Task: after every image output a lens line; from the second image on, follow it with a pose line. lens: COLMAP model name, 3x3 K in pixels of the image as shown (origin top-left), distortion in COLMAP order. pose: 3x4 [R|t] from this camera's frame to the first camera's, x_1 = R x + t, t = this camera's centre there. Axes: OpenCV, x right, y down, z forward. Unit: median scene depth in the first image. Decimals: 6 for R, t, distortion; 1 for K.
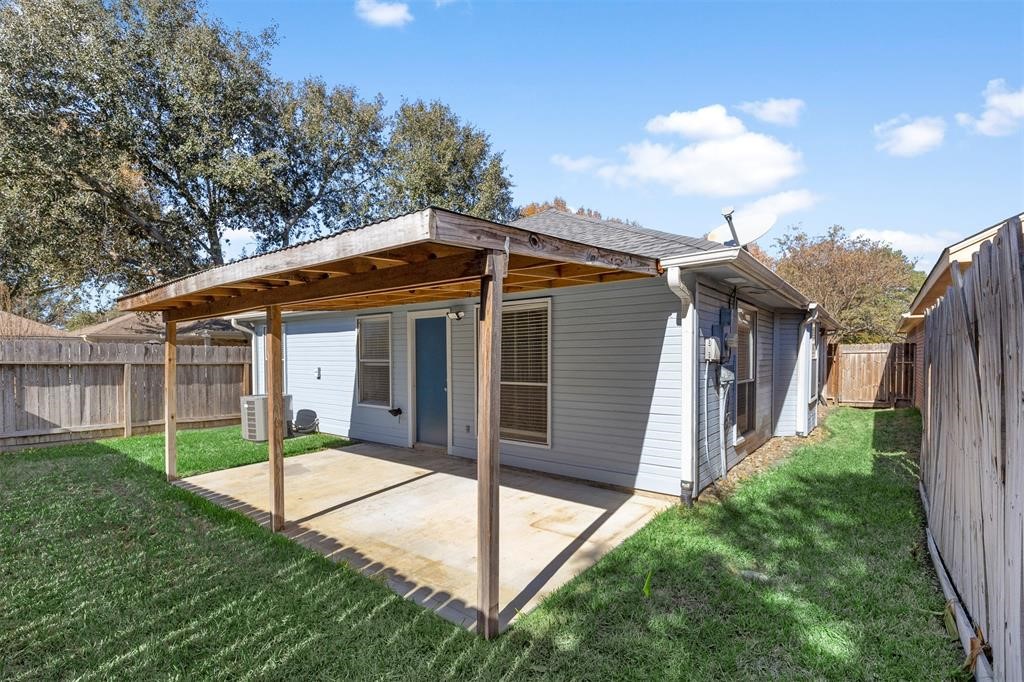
lens RADIAL K [[458.7, 0, 514.4], [0, 458.7, 362.0], [0, 0, 1]] dist [0.008493, -0.002581]
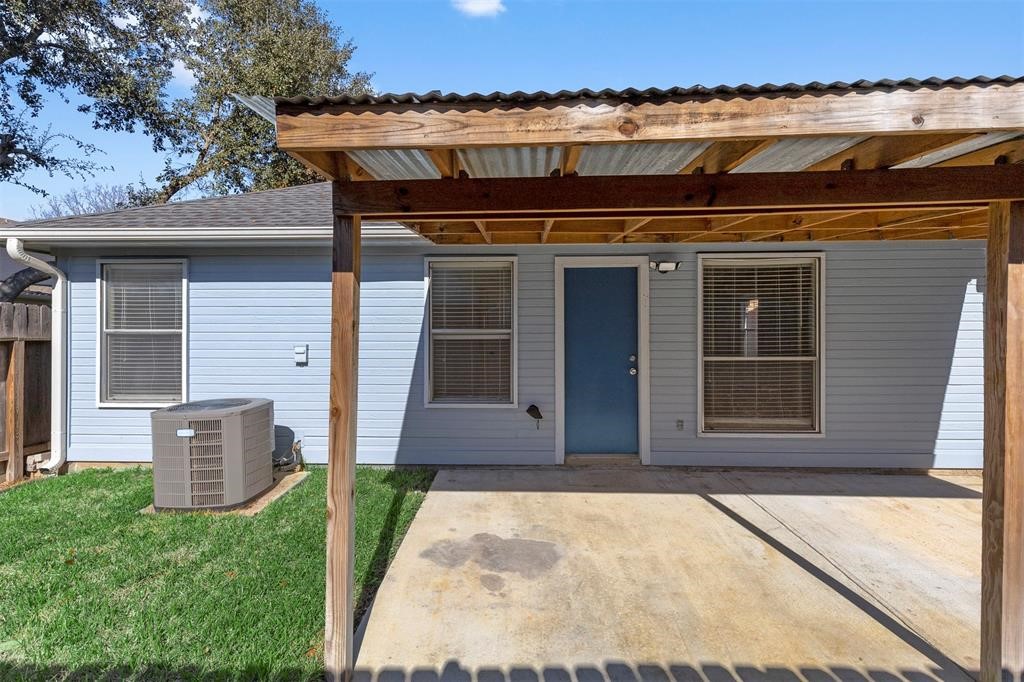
lens RADIAL K [[458.7, 0, 533.2], [0, 458.7, 315.4], [0, 0, 1]] dist [0.008493, -0.002581]
pose [[0.816756, 0.015479, 0.576776, -0.634581], [0.007413, 0.999276, -0.037314, -0.000568], [-0.576936, 0.034752, 0.816050, 0.483380]]
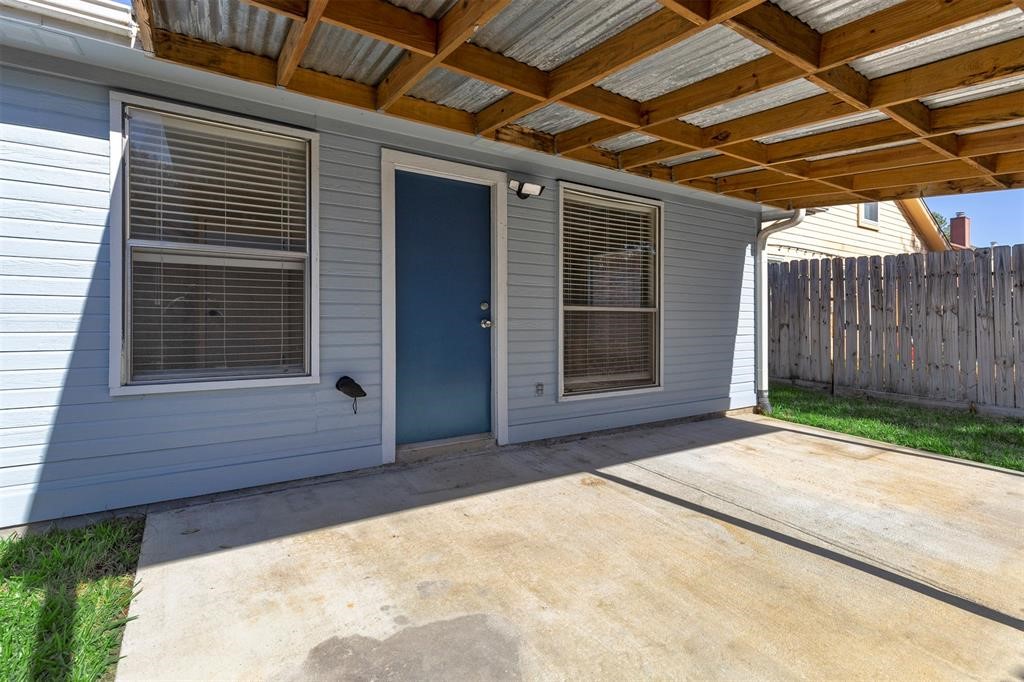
lens RADIAL K [[458.7, 0, 525.7], [0, 458.7, 305.3], [0, 0, 1]] dist [0.008493, -0.002581]
pose [[0.360903, 0.018068, 0.932428, -0.578668], [-0.008831, 0.999834, -0.015956, 0.044713], [-0.932562, -0.002476, 0.361002, 0.725648]]
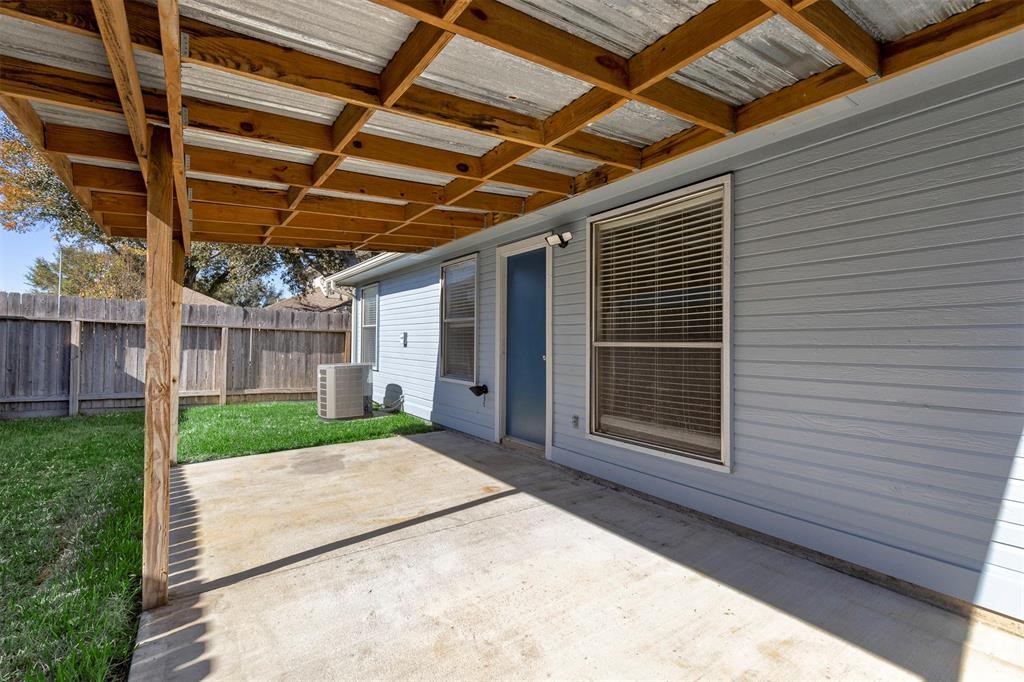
lens RADIAL K [[458.7, 0, 511.4], [0, 458.7, 335.2], [0, 0, 1]] dist [0.008493, -0.002581]
pose [[0.951936, 0.006251, -0.306233, 0.003679], [-0.014971, 0.999546, -0.026136, 0.043304], [0.305931, 0.029465, 0.951598, 0.347094]]
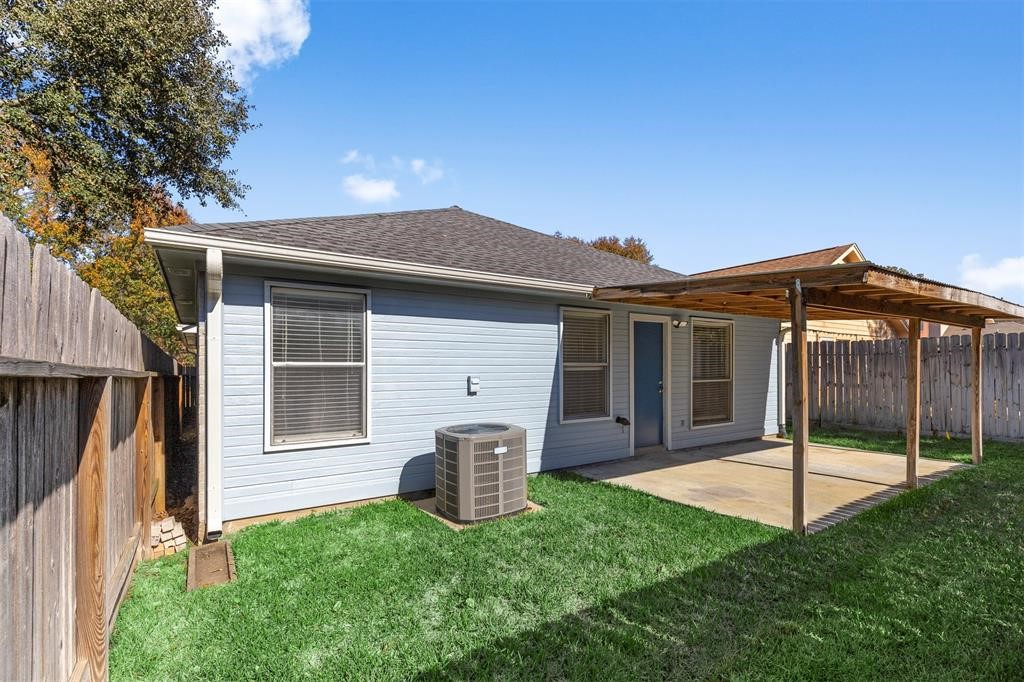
lens RADIAL K [[466.3, 0, 522.0], [0, 466.3, 362.0], [0, 0, 1]] dist [0.003252, -0.000188]
pose [[0.324365, -0.001753, 0.945931, -1.201805], [0.005172, 0.999987, 0.000080, -0.008549], [-0.945918, 0.004867, 0.324369, 0.898139]]
